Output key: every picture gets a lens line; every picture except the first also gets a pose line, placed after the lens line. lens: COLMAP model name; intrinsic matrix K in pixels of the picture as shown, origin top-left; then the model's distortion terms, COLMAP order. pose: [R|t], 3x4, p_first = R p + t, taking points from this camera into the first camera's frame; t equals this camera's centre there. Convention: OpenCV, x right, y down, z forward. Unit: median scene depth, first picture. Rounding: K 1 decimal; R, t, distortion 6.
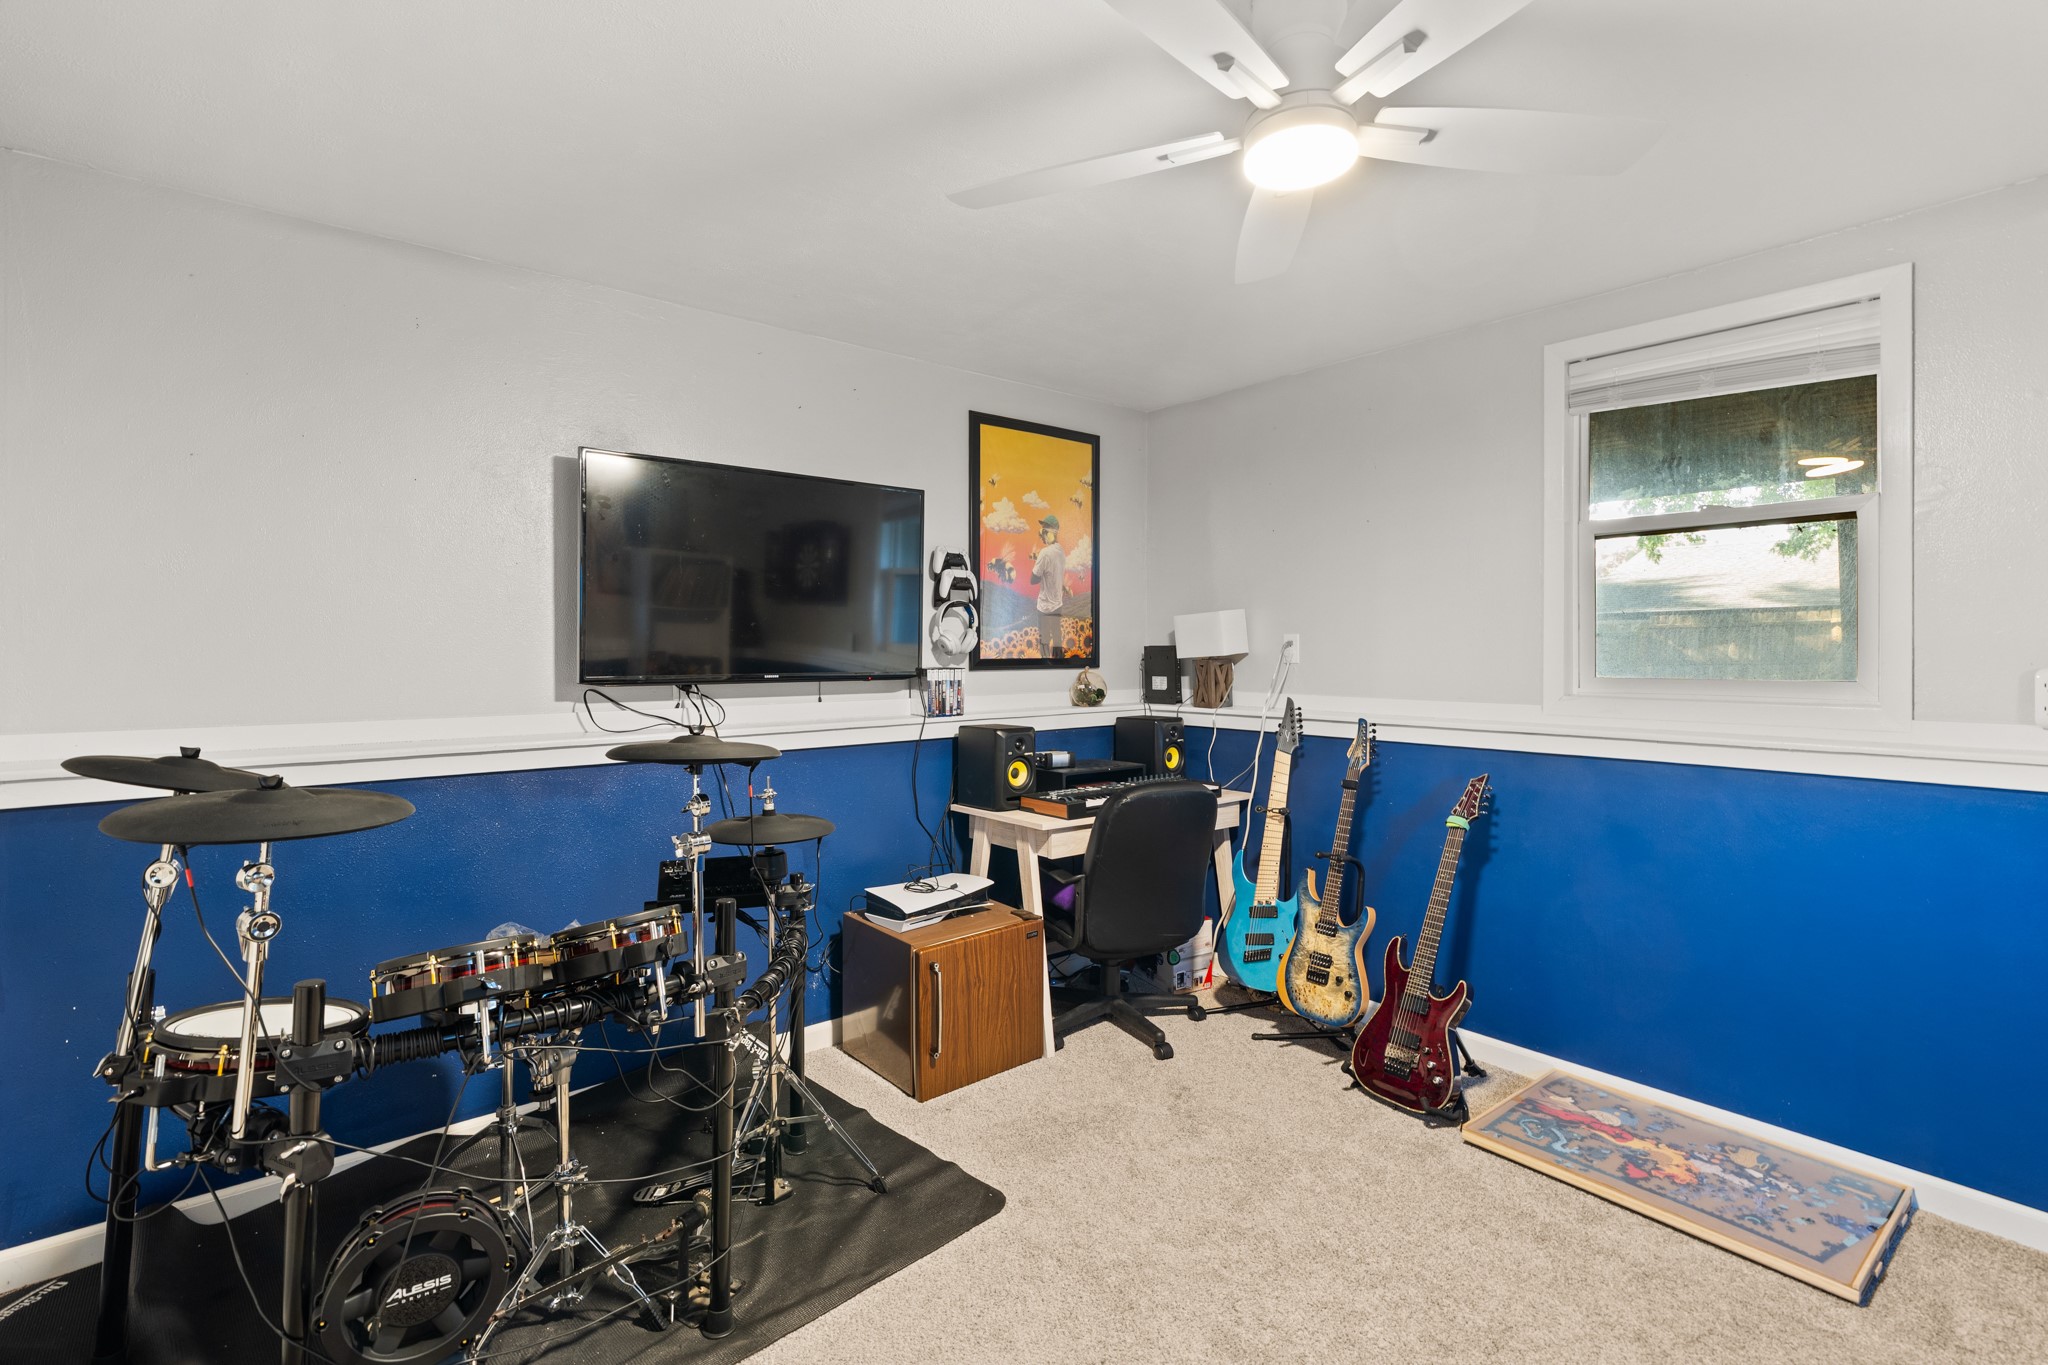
lens RADIAL K [[933.7, 0, 1017.4], [0, 933.7, 668.4], [0, 0, 1]] dist [-0.007242, 0.002497]
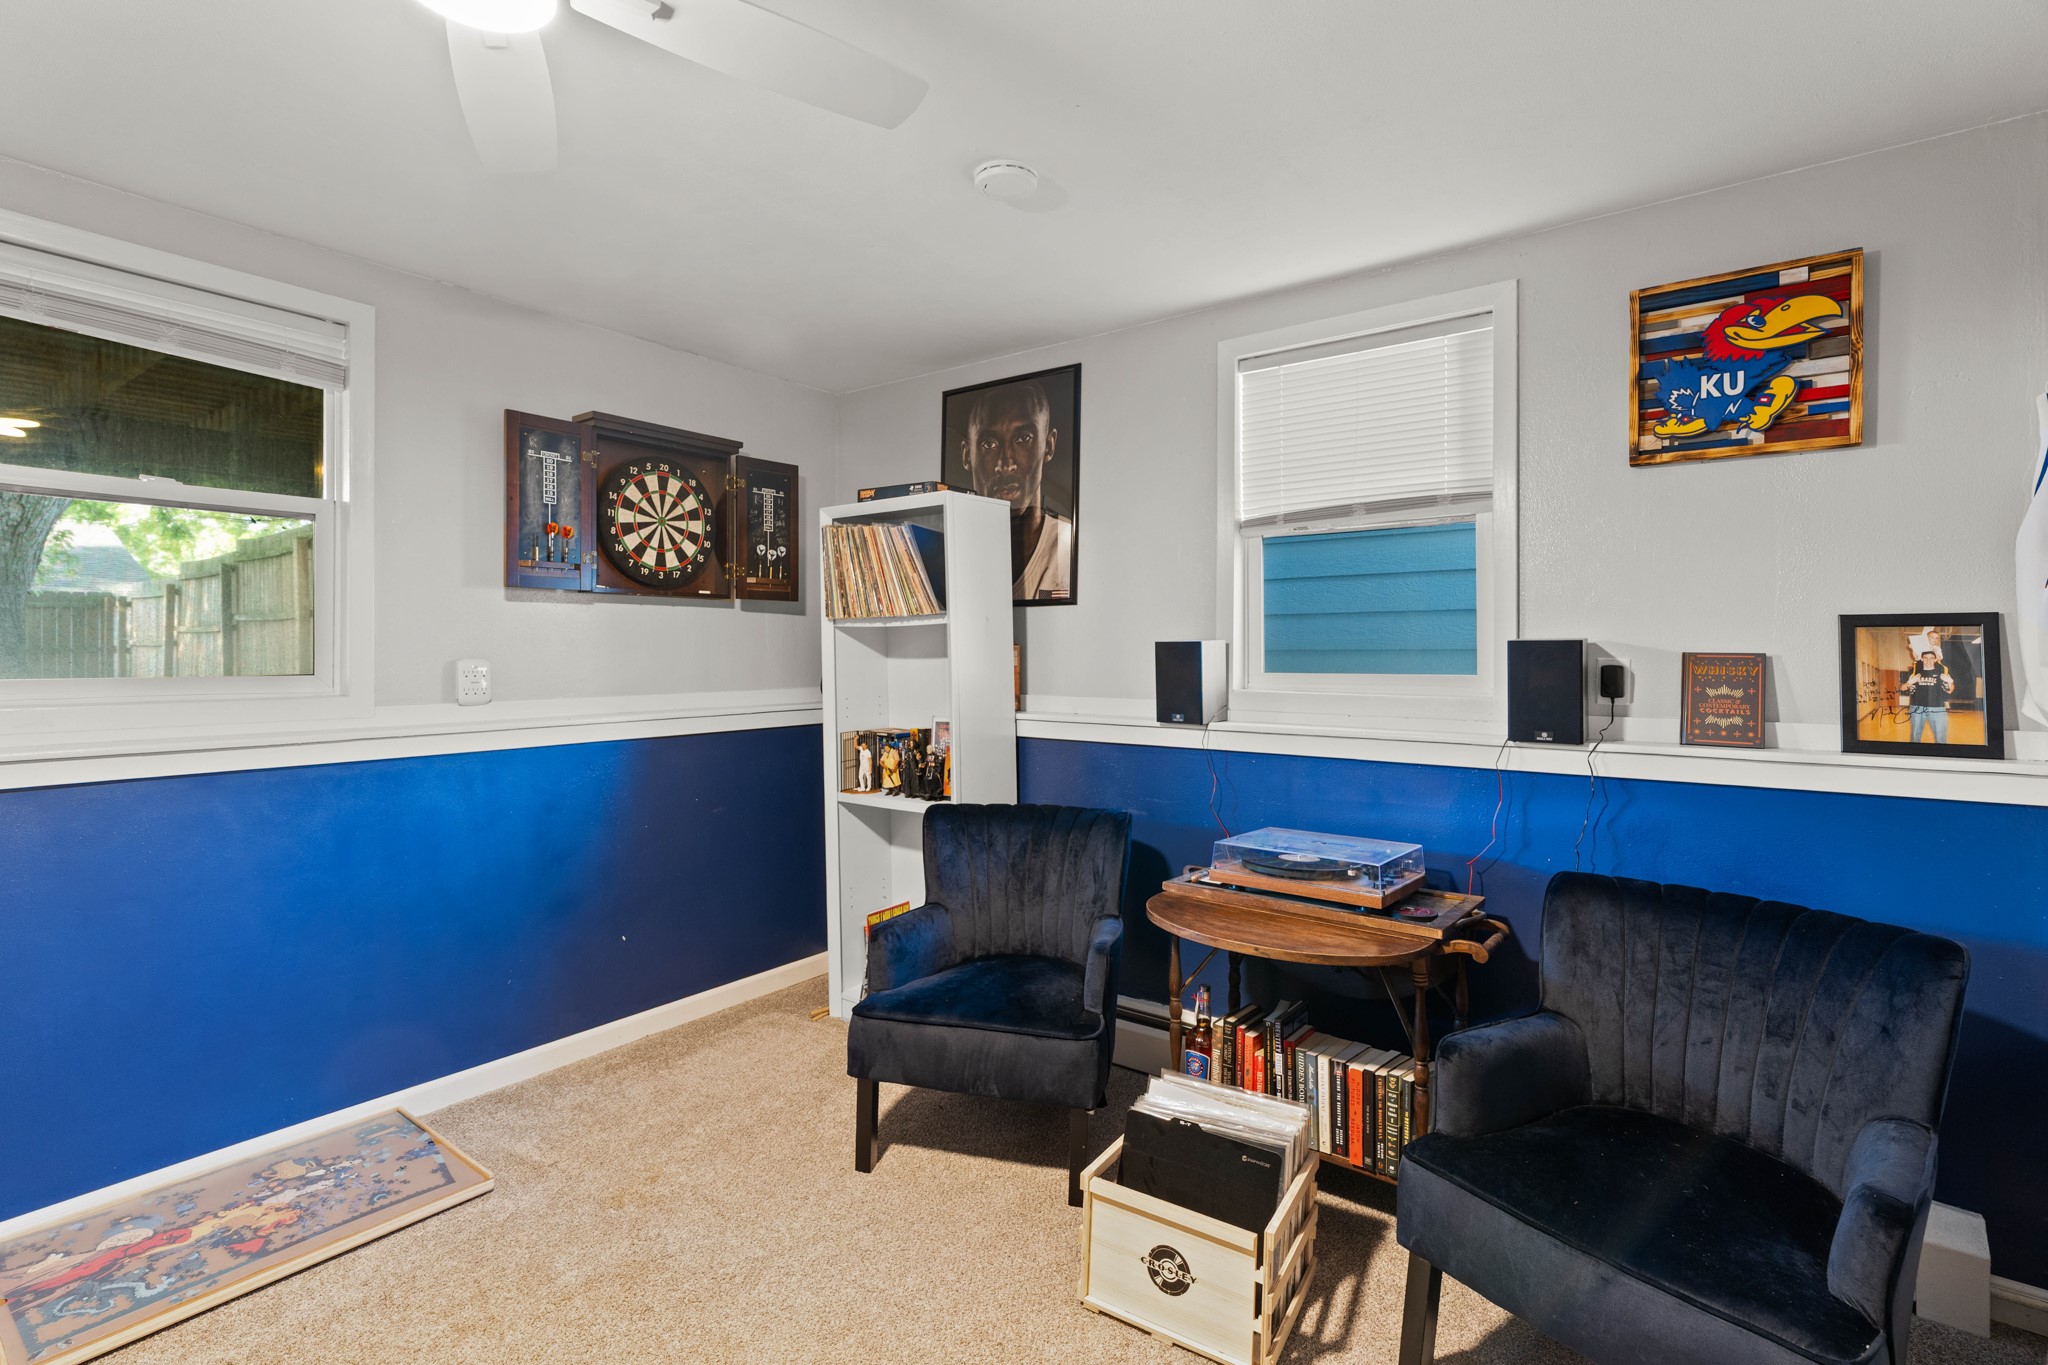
lens RADIAL K [[933.7, 0, 1018.5], [0, 933.7, 662.7], [0, 0, 1]] dist [-0.007242, 0.002497]
pose [[-0.262499, -0.004218, 0.964923, -0.330580], [0.009557, 0.999930, 0.006971, 0.000743], [-0.964885, 0.011052, -0.262440, 0.497336]]
